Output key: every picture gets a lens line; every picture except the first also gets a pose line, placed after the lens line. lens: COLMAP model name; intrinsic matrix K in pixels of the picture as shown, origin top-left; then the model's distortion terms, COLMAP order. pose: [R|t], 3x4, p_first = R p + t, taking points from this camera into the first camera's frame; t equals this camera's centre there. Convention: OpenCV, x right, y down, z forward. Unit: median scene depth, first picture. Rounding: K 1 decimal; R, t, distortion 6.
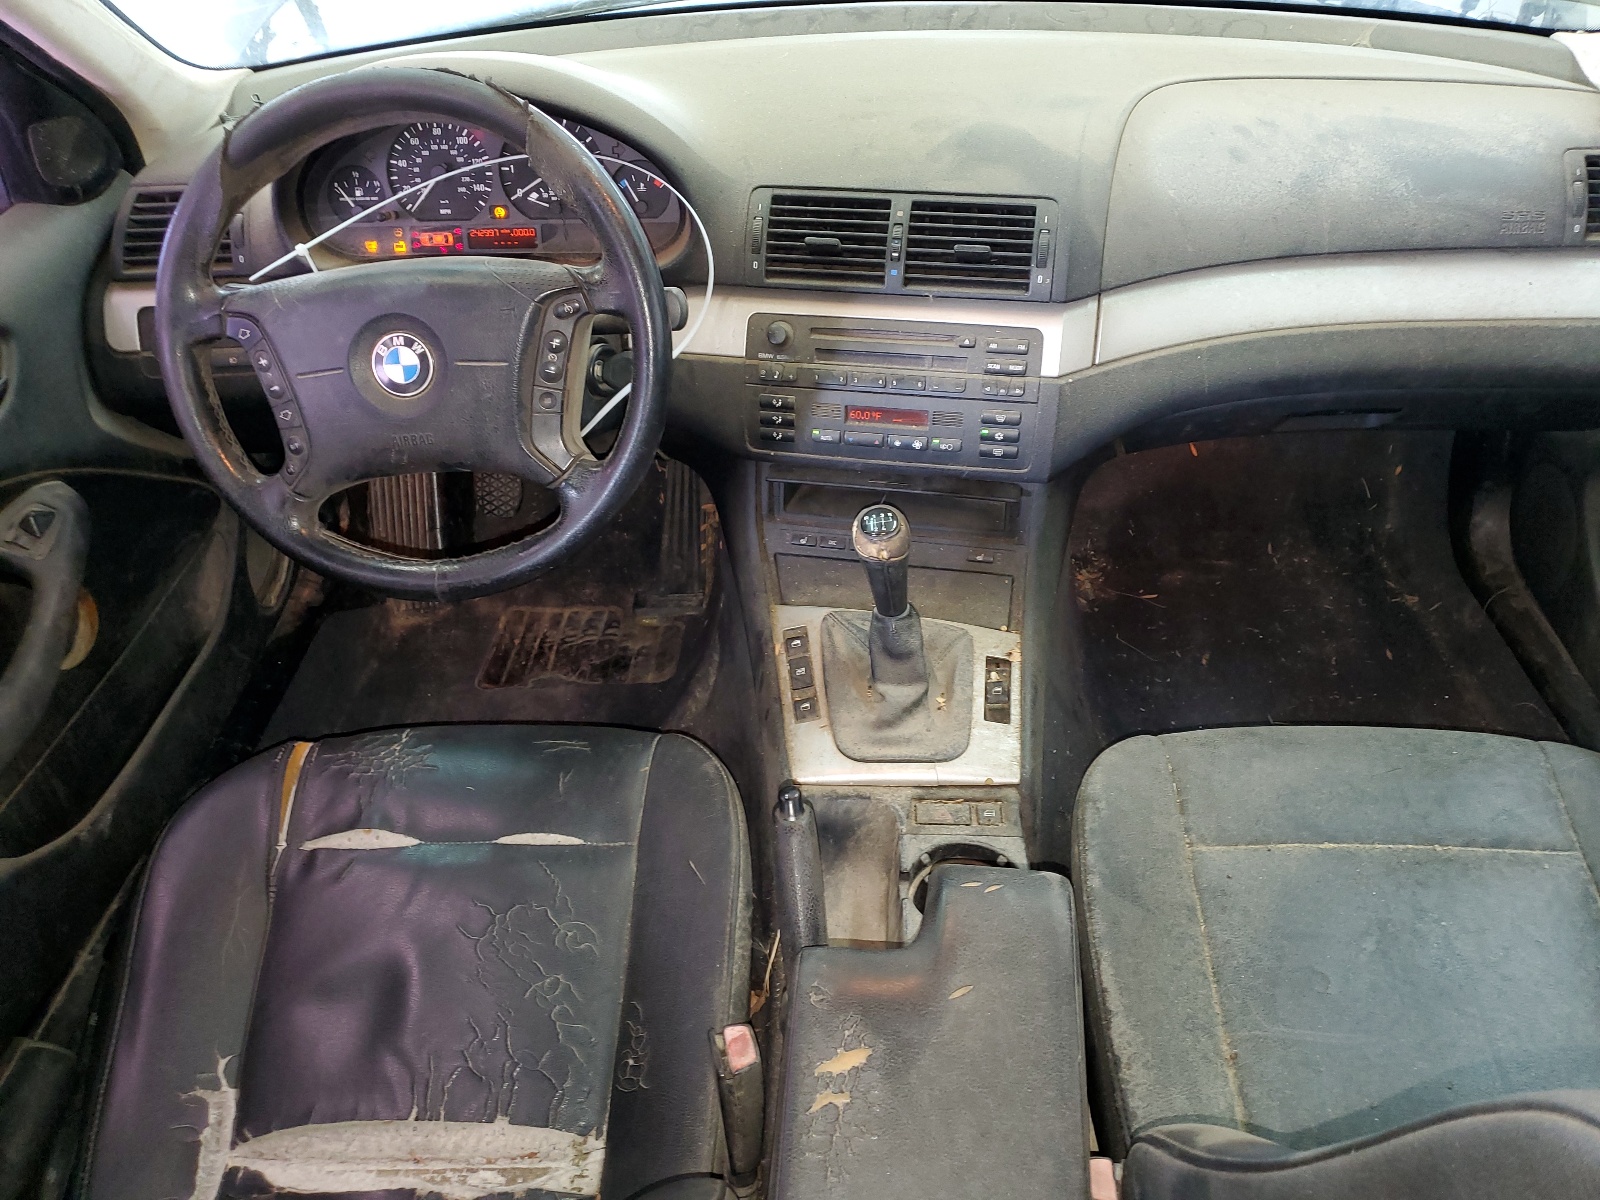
lens RADIAL K [[1216.3, 0, 802.6], [0, 1216.3, 598.7], [0, 0, 1]] dist [0.001046, 0.000561]
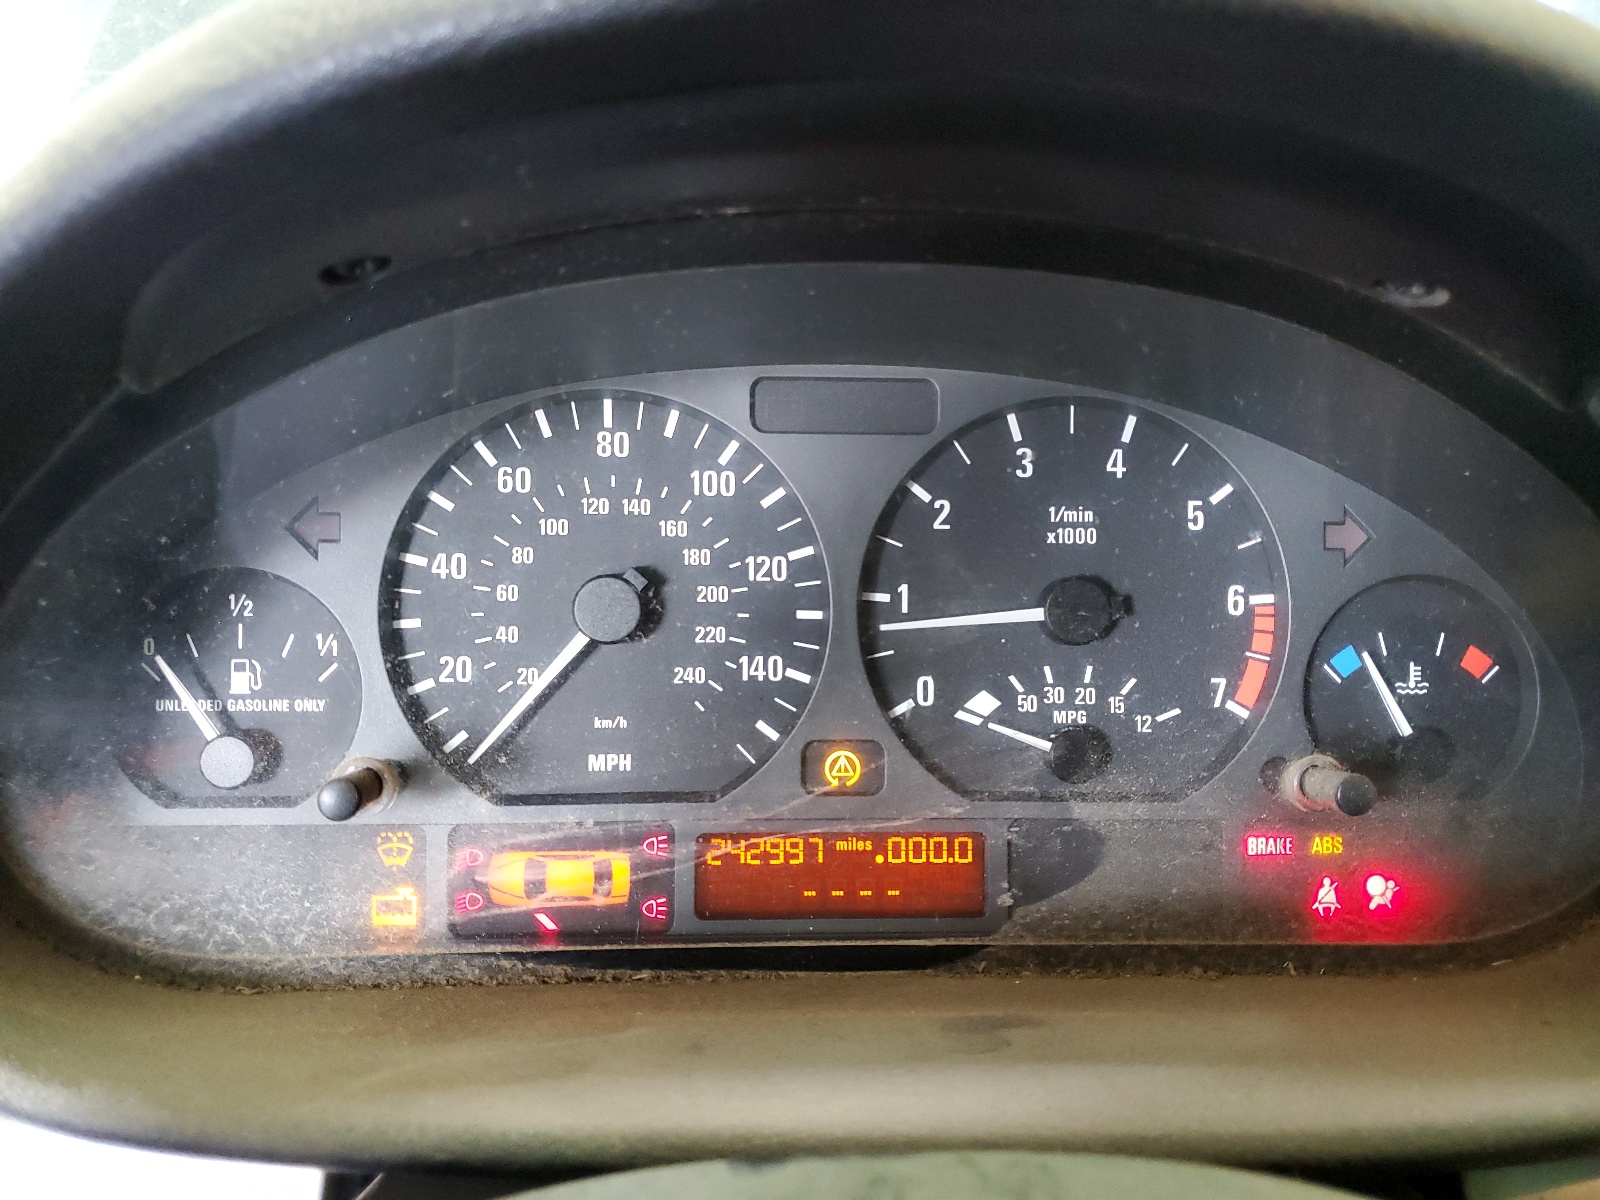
lens RADIAL K [[1216.3, 0, 798.2], [0, 1216.3, 600.8], [0, 0, 1]] dist [0.001046, 0.000561]
pose [[0.997962, 0.021638, 0.060023, -0.274437], [0.001680, 0.931501, -0.363734, -0.264068], [-0.063782, 0.363094, 0.929567, 0.774687]]
